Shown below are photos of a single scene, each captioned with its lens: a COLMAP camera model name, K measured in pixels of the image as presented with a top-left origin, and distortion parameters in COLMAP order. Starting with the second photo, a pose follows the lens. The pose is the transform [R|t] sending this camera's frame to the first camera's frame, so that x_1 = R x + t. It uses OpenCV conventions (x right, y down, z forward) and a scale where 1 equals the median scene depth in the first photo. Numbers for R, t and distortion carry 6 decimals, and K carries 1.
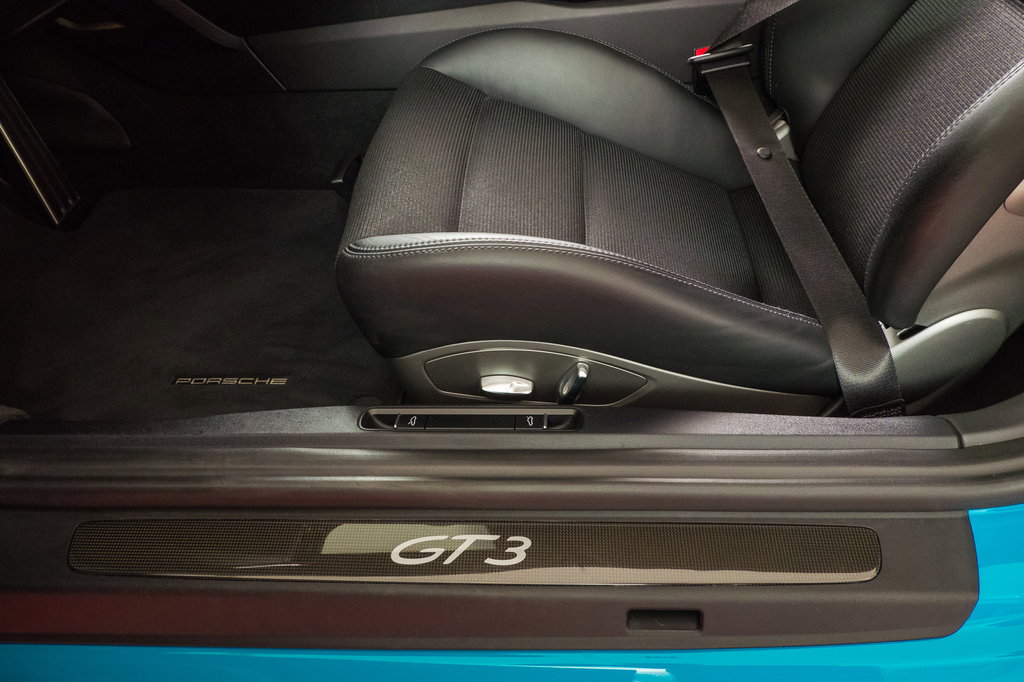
lens RADIAL K [[681.3, 0, 512.0], [0, 681.3, 341.0], [0, 0, 1]] dist [-0.036074, -0.001481]
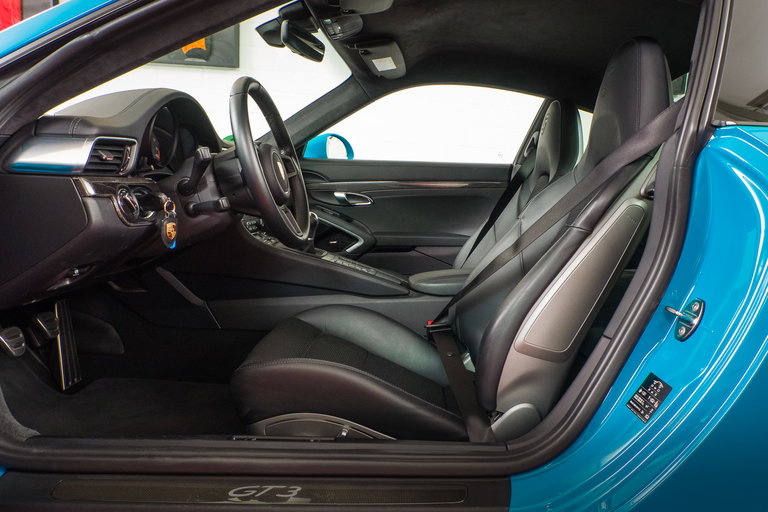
lens RADIAL K [[481.7, 0, 384.0], [0, 481.7, 256.0], [0, 0, 1]] dist [0.000576, -0.000579]
pose [[0.996074, 0.086944, 0.016661, 0.167022], [-0.059541, 0.797250, -0.600705, 0.522342], [-0.065511, 0.597355, 0.799297, -0.496912]]
